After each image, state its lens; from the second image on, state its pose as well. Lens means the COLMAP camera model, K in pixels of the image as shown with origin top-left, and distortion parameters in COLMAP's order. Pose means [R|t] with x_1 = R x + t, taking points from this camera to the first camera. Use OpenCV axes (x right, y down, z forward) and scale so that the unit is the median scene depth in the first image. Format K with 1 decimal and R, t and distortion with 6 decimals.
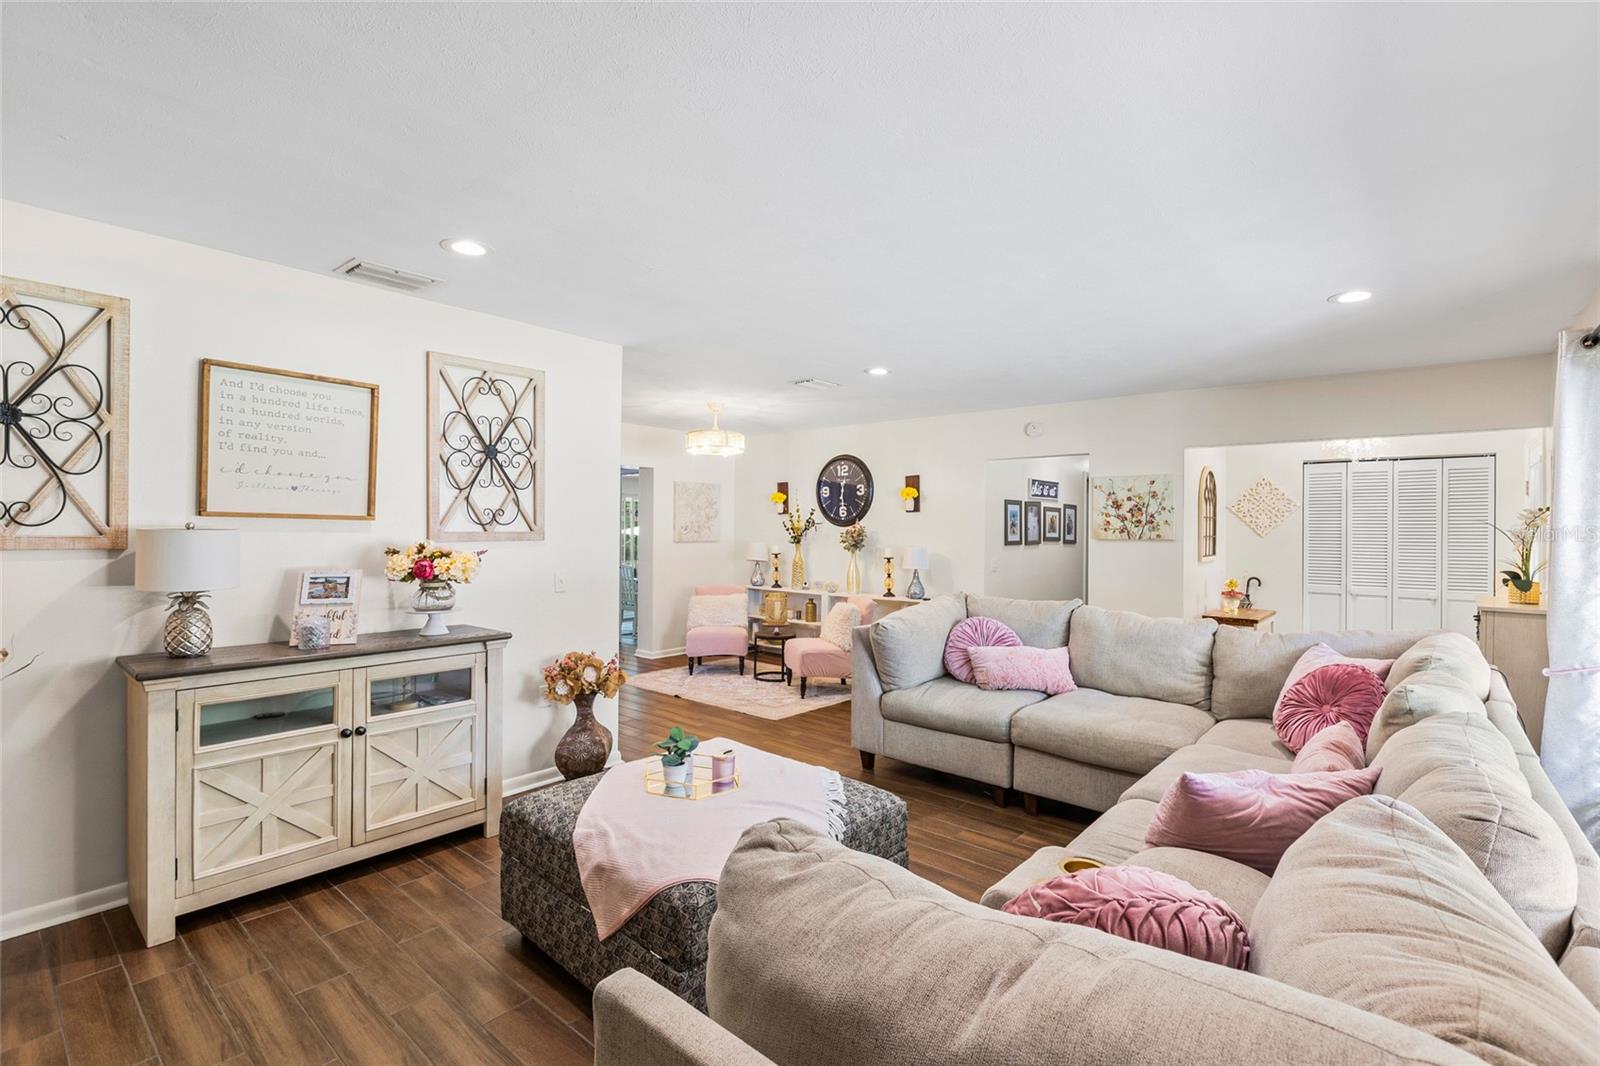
lens RADIAL K [[721.2, 0, 803.3], [0, 721.2, 532.9], [0, 0, 1]] dist [0.004605, 0.001361]
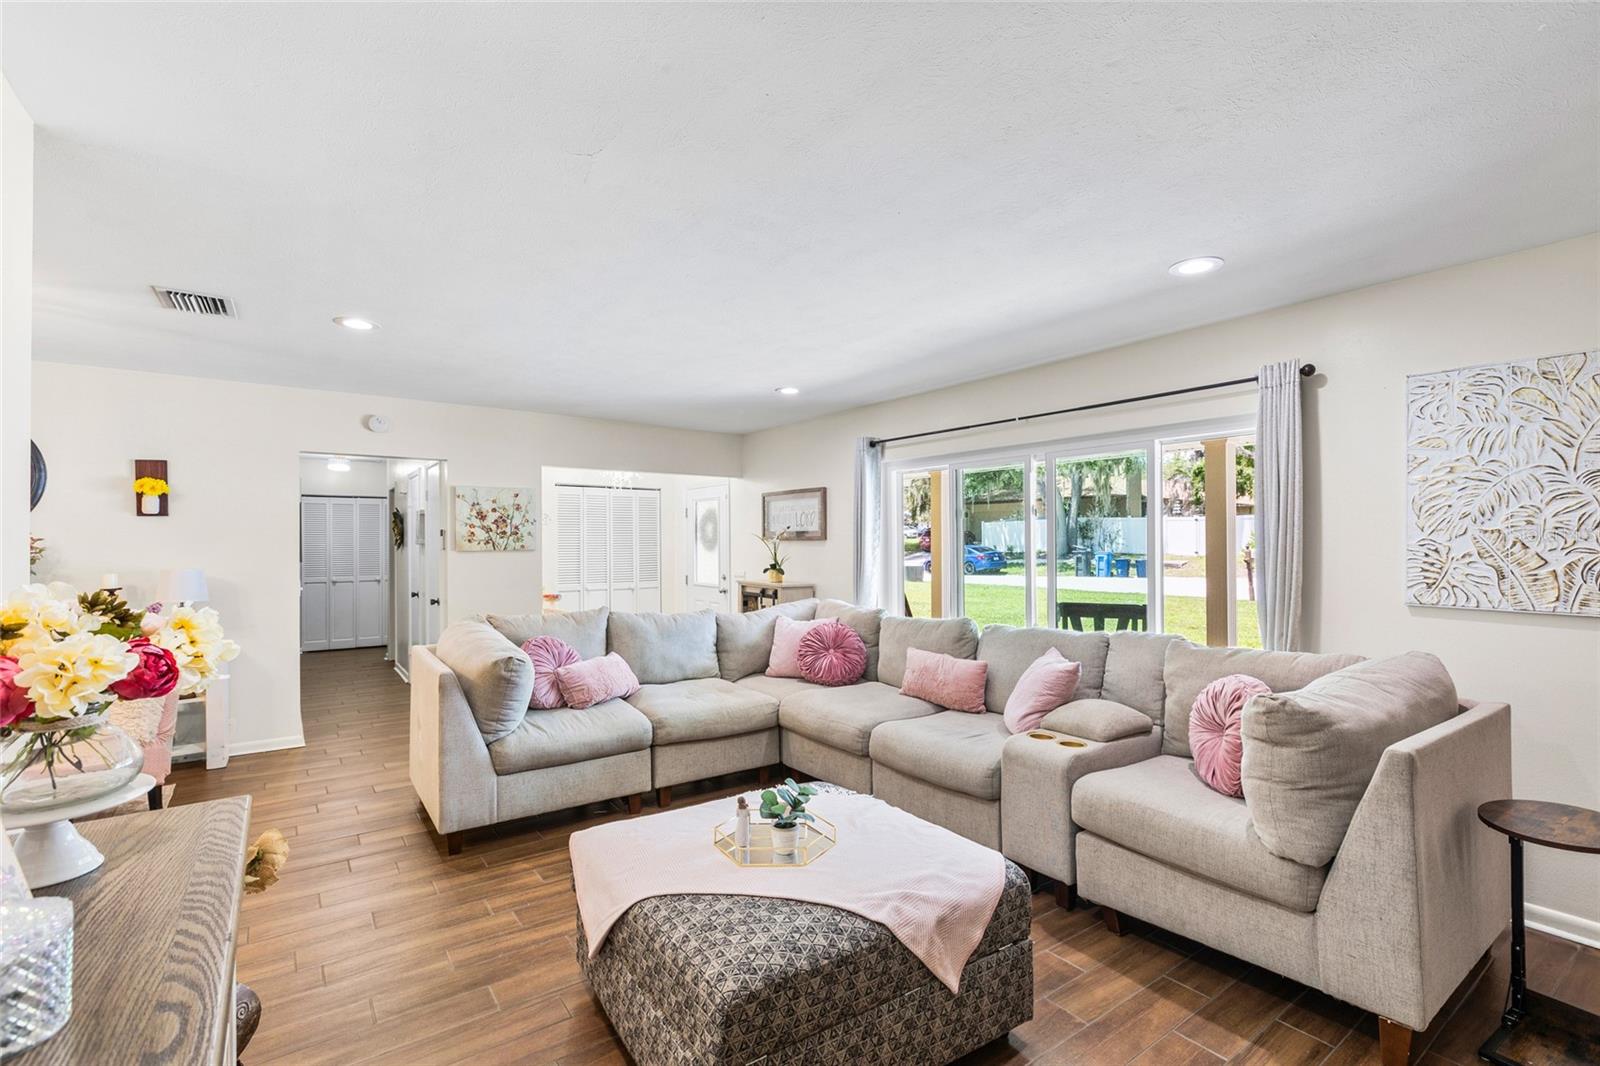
lens RADIAL K [[721.2, 0, 808.4], [0, 721.2, 536.4], [0, 0, 1]] dist [0.004605, 0.001361]
pose [[0.236304, -0.000507, 0.971679, -0.332471], [0.009723, 0.999951, -0.001843, -0.003617], [-0.971631, 0.009883, 0.236297, 0.263321]]
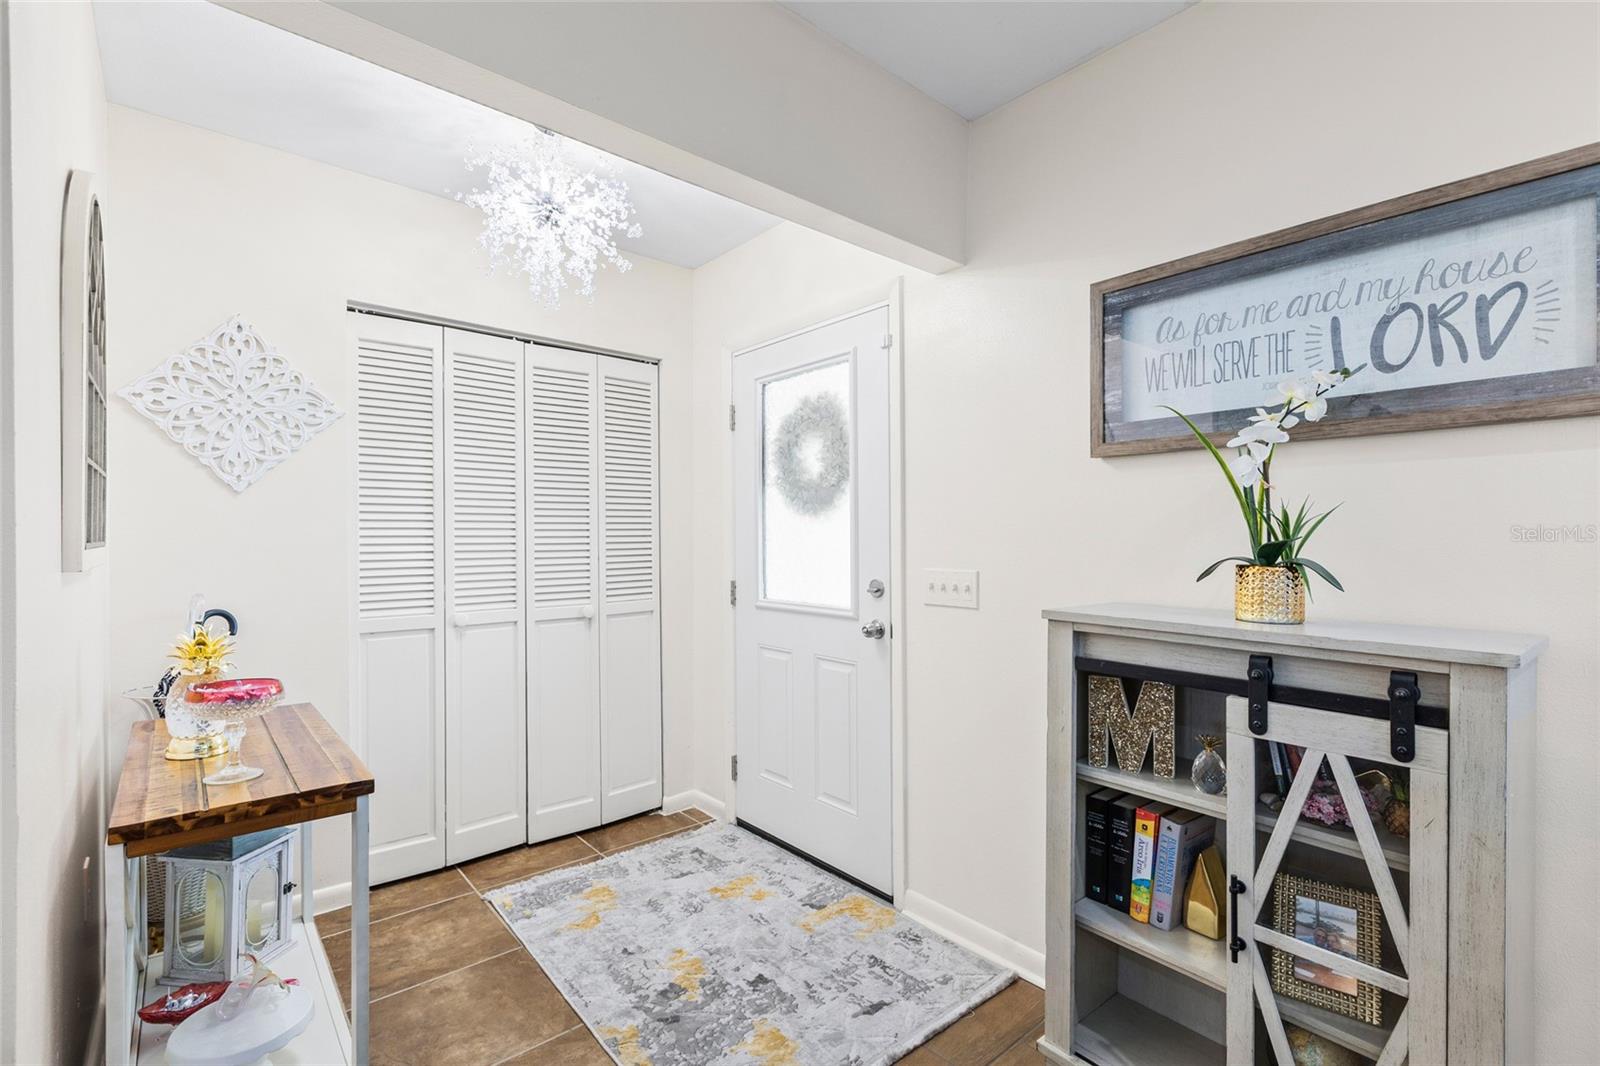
lens RADIAL K [[721.2, 0, 816.2], [0, 721.2, 537.2], [0, 0, 1]] dist [0.004605, 0.001361]
pose [[0.147392, -0.008681, 0.989040, 0.295671], [0.010105, 0.999923, 0.007271, 0.024515], [-0.989026, 0.008923, 0.147469, 0.600453]]
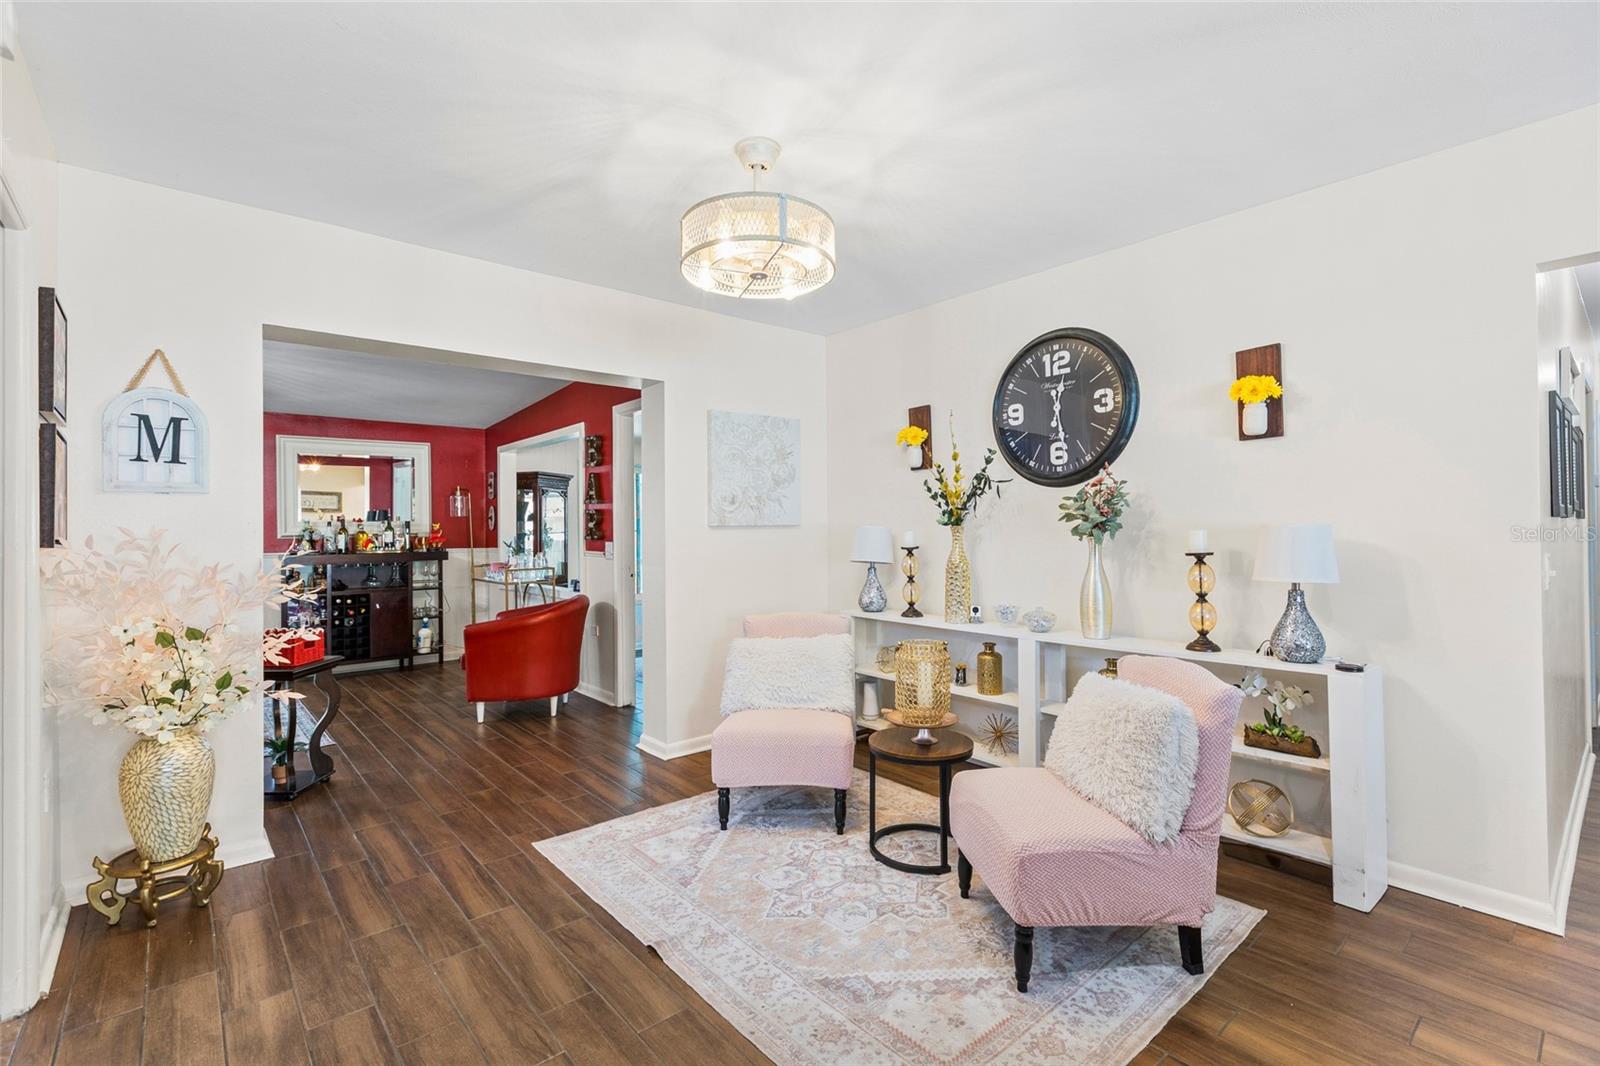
lens RADIAL K [[721.2, 0, 802.6], [0, 721.2, 523.3], [0, 0, 1]] dist [0.004605, 0.001361]
pose [[0.988125, -0.016123, -0.152802, -0.037532], [0.014444, 0.999823, -0.012091, 0.018646], [0.152970, 0.009740, 0.988183, 0.548128]]
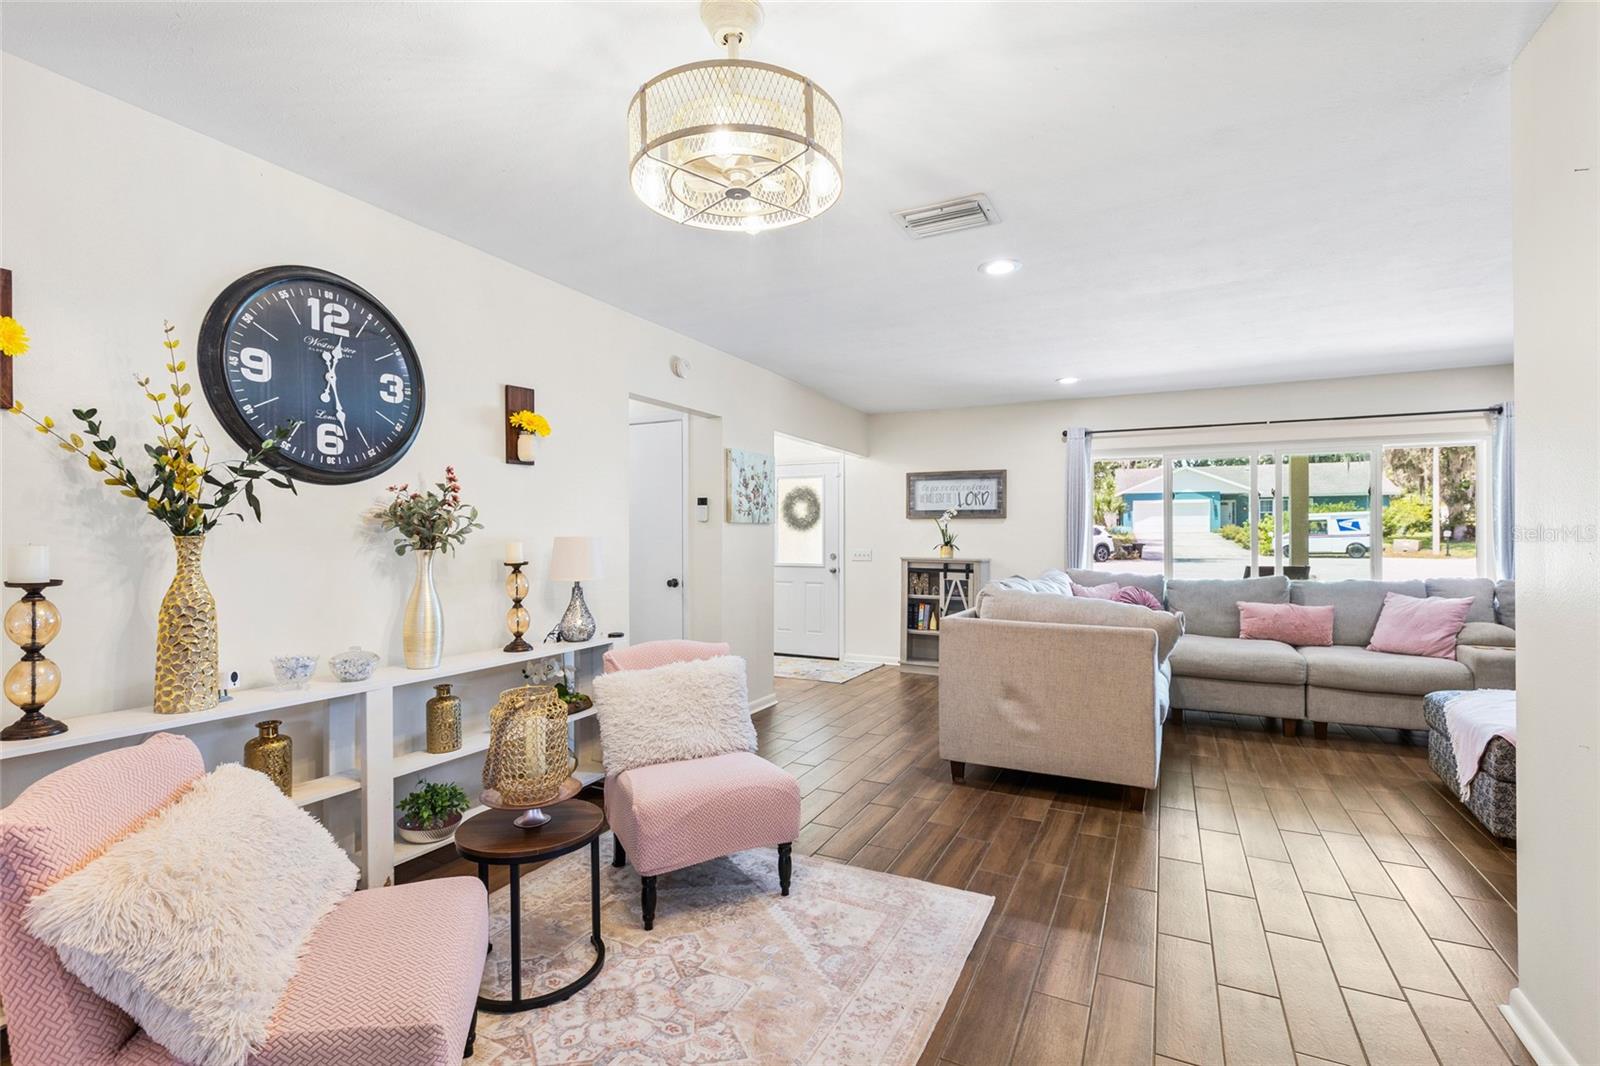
lens RADIAL K [[721.2, 0, 808.3], [0, 721.2, 533.3], [0, 0, 1]] dist [0.004605, 0.001361]
pose [[-0.242289, -0.004344, 0.970194, -0.341808], [0.001740, 0.999986, 0.004912, 0.013806], [-0.970202, 0.002878, -0.242278, 0.902045]]
